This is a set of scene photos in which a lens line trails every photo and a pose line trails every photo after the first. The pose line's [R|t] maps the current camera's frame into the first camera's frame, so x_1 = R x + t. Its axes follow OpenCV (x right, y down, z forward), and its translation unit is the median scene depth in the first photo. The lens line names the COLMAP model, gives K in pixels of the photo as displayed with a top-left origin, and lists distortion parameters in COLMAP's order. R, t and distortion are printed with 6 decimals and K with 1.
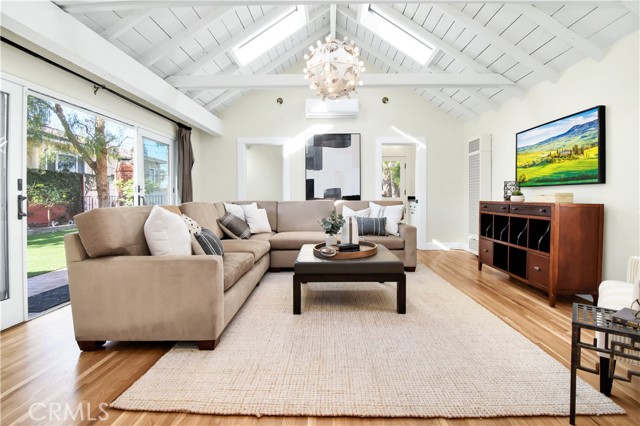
lens RADIAL K [[293.5, 0, 324.1], [0, 293.5, 198.9], [0, 0, 1]] dist [-0.002798, -0.004957]
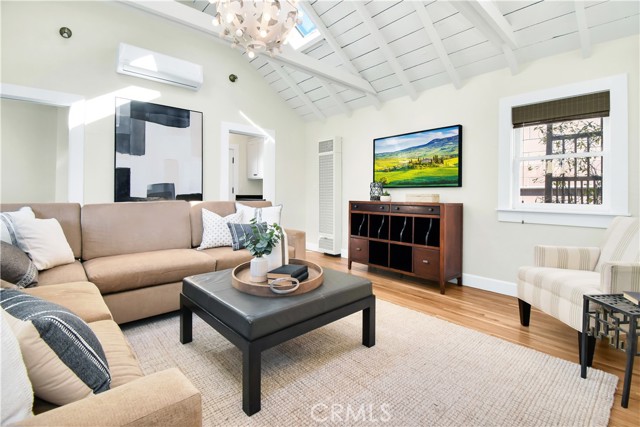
lens RADIAL K [[293.5, 0, 323.6], [0, 293.5, 195.8], [0, 0, 1]] dist [-0.002798, -0.004957]
pose [[0.727325, 0.004817, 0.686276, -0.237833], [-0.002234, 0.999987, -0.004652, -0.006043], [-0.686290, 0.001851, 0.727326, 0.328507]]
